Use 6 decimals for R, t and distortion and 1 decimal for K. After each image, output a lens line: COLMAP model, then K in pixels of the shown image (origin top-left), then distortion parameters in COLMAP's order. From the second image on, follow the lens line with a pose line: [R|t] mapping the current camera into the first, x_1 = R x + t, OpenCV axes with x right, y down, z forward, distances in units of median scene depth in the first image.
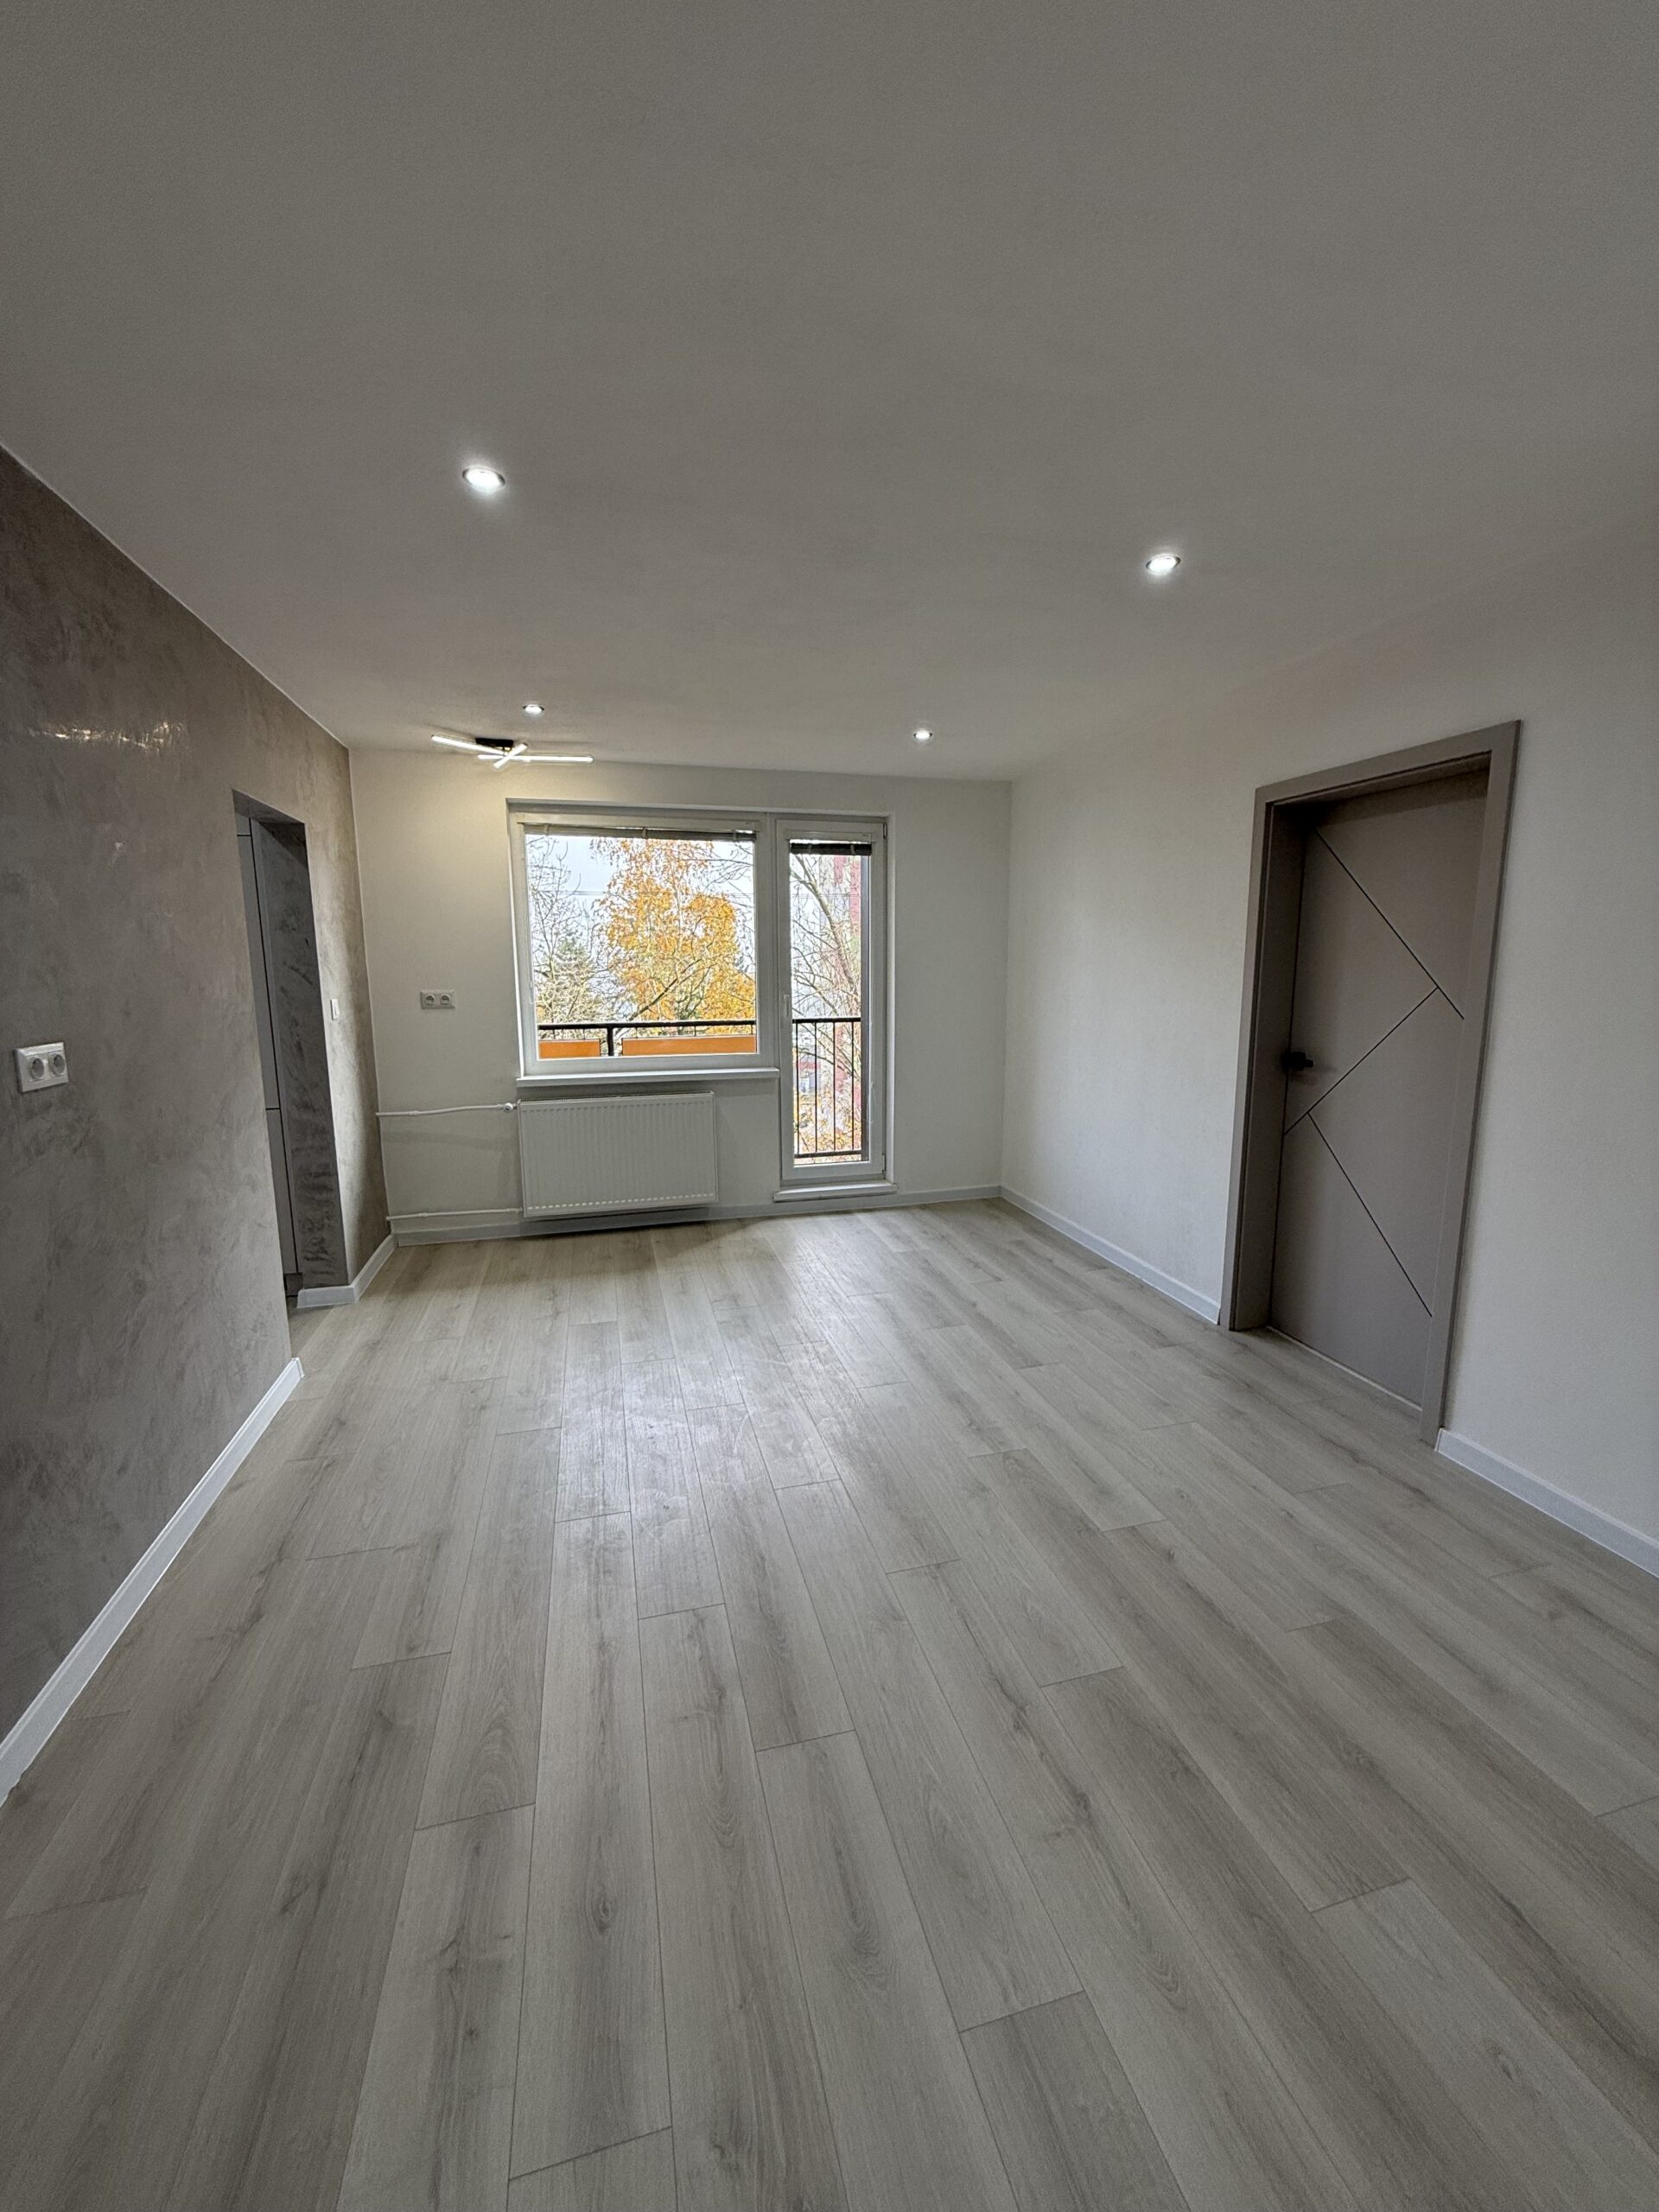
lens RADIAL K [[879.9, 0, 819.6], [0, 879.9, 1097.3], [0, 0, 1]] dist [-0.004084, 0.000445]
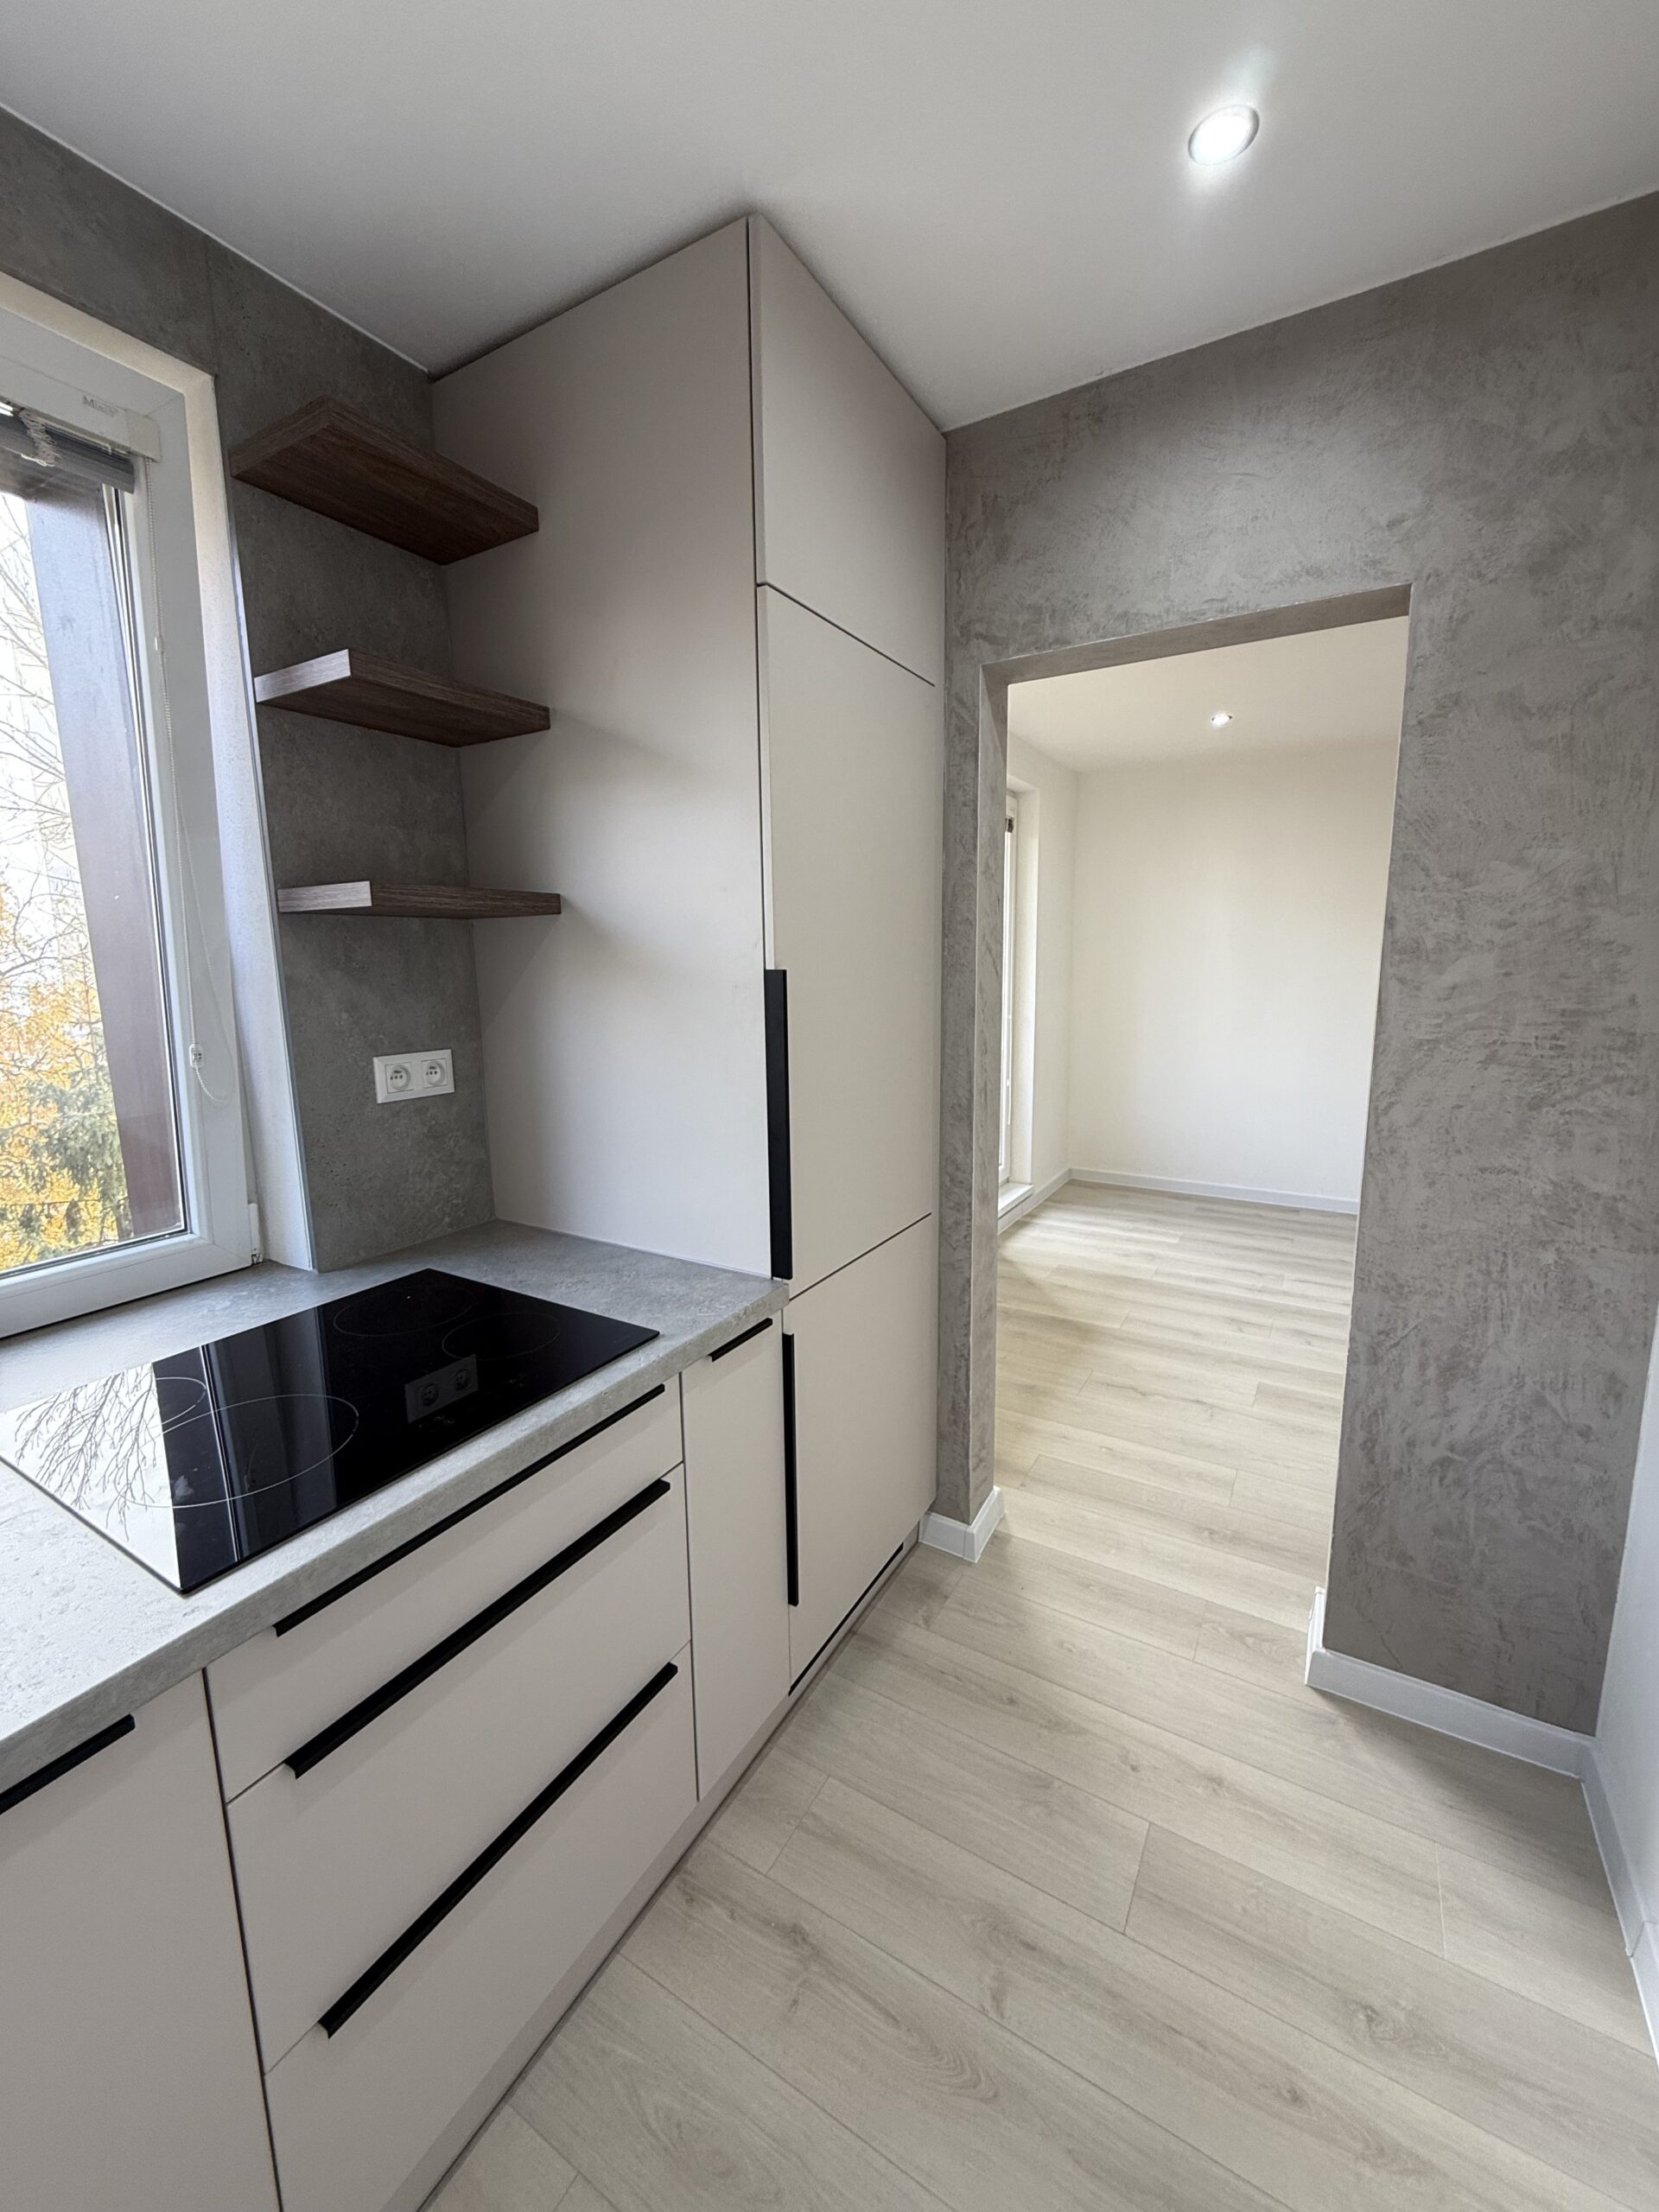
lens RADIAL K [[879.9, 0, 834.6], [0, 879.9, 1111.4], [0, 0, 1]] dist [-0.004084, 0.000445]
pose [[0.705054, -0.126742, 0.697736, -0.857900], [0.109734, 0.991547, 0.069227, -0.083330], [-0.700612, 0.027757, 0.713002, 0.545005]]
